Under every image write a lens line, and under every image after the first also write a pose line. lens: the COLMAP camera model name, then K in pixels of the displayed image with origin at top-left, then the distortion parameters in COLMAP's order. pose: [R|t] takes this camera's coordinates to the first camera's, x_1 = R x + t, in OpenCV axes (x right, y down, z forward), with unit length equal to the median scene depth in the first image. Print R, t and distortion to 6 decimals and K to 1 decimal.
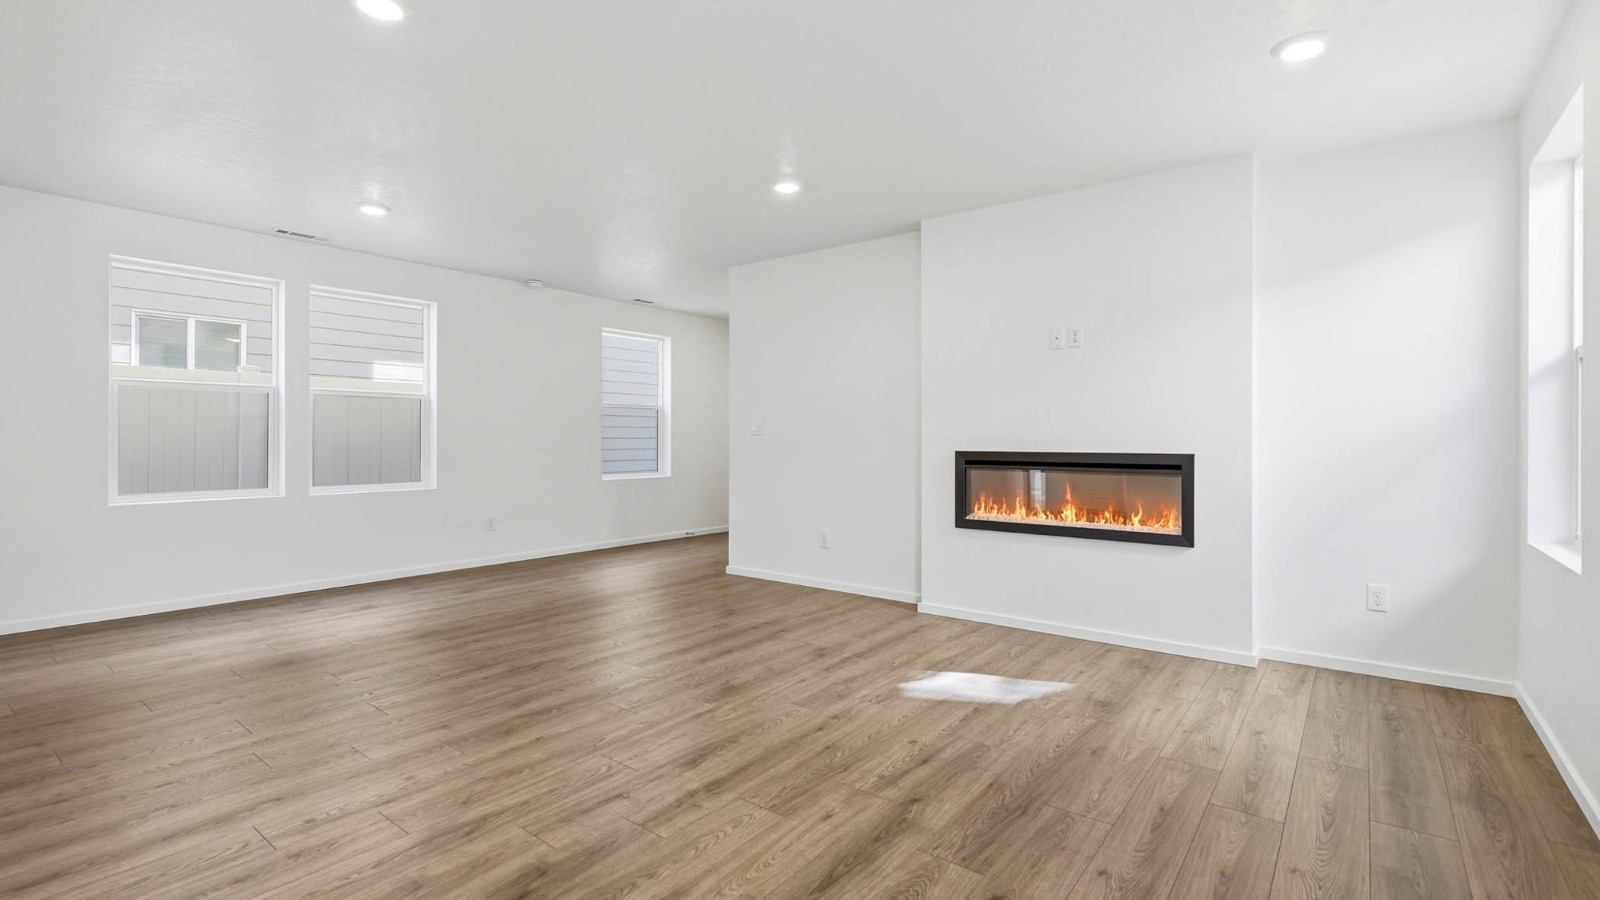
lens RADIAL K [[729.1, 0, 802.9], [0, 729.1, 438.9], [0, 0, 1]] dist [0.000365, -0.000443]
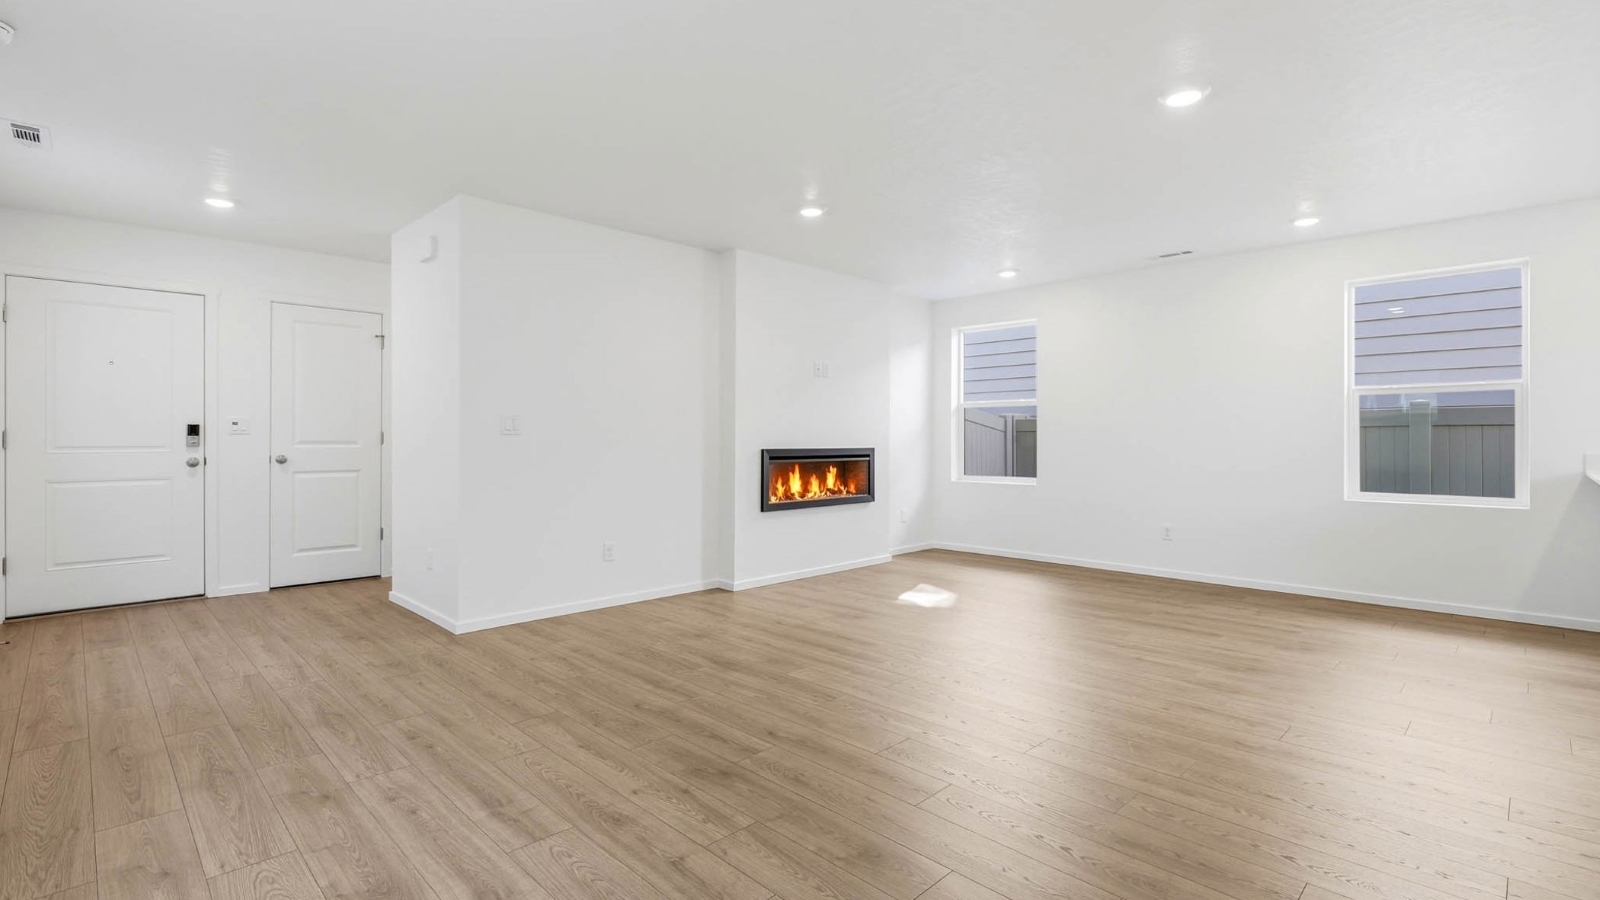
lens RADIAL K [[729.1, 0, 802.9], [0, 729.1, 438.9], [0, 0, 1]] dist [0.000365, -0.000443]
pose [[0.130893, -0.002941, 0.991392, -1.165274], [-0.000675, 0.999995, 0.003055, -0.004692], [-0.991396, -0.001069, 0.130890, 0.904434]]
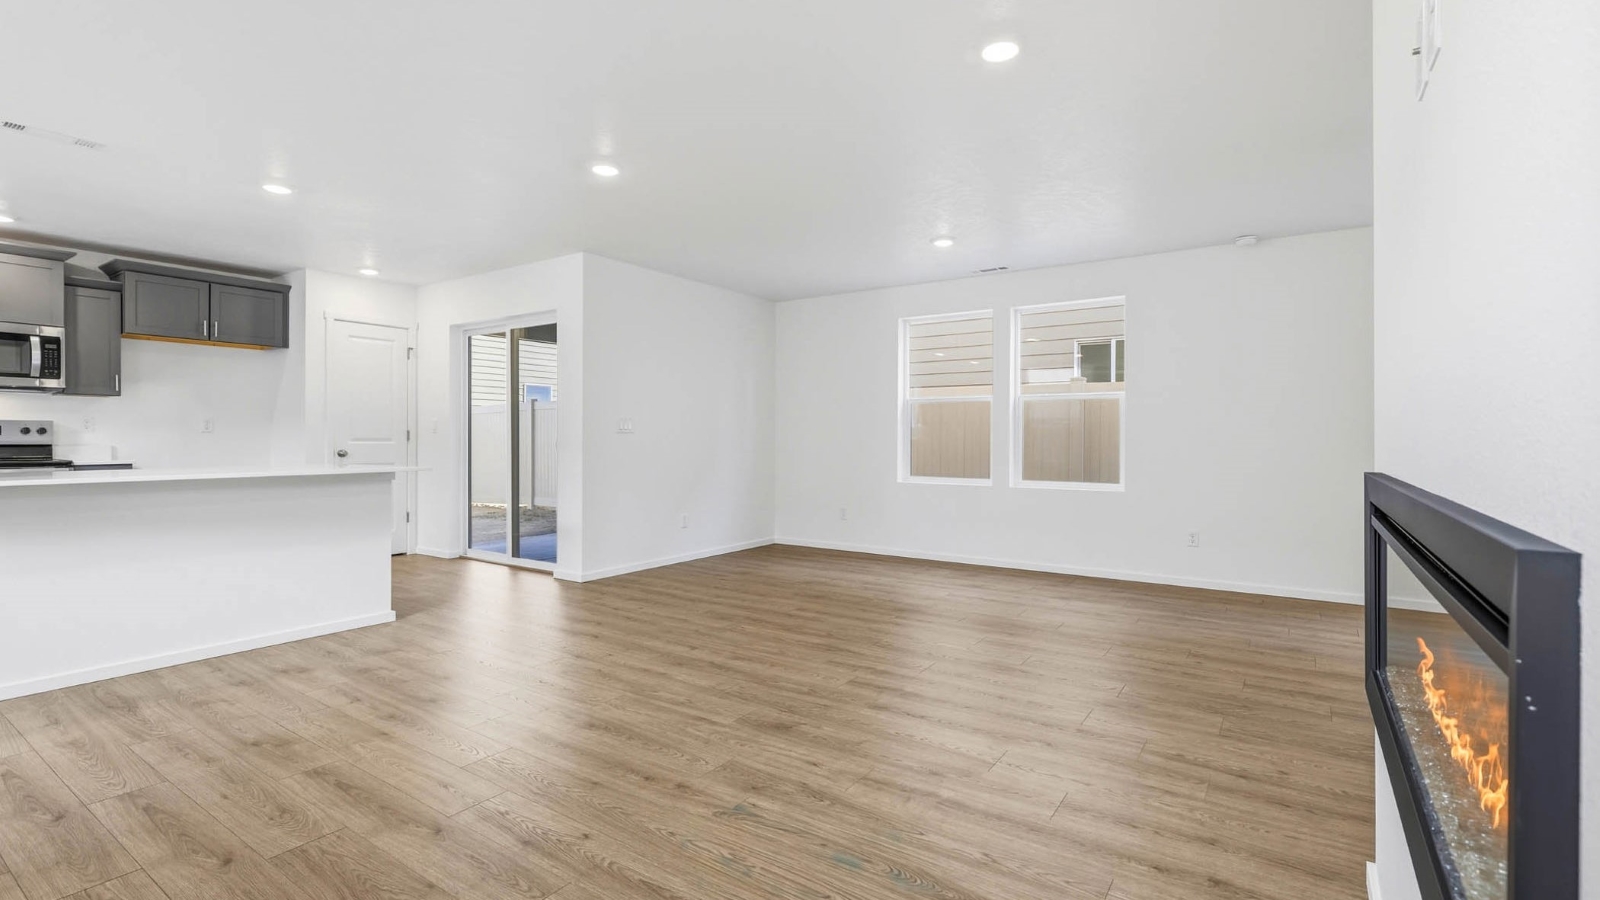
lens RADIAL K [[721.8, 0, 806.7], [0, 721.8, 436.2], [0, 0, 1]] dist [0.001227, 0.000039]
pose [[0.055419, -0.004118, -0.998455, 0.636392], [-0.003372, 0.999985, -0.004311, 0.002680], [0.998458, 0.003606, 0.055404, 0.828137]]
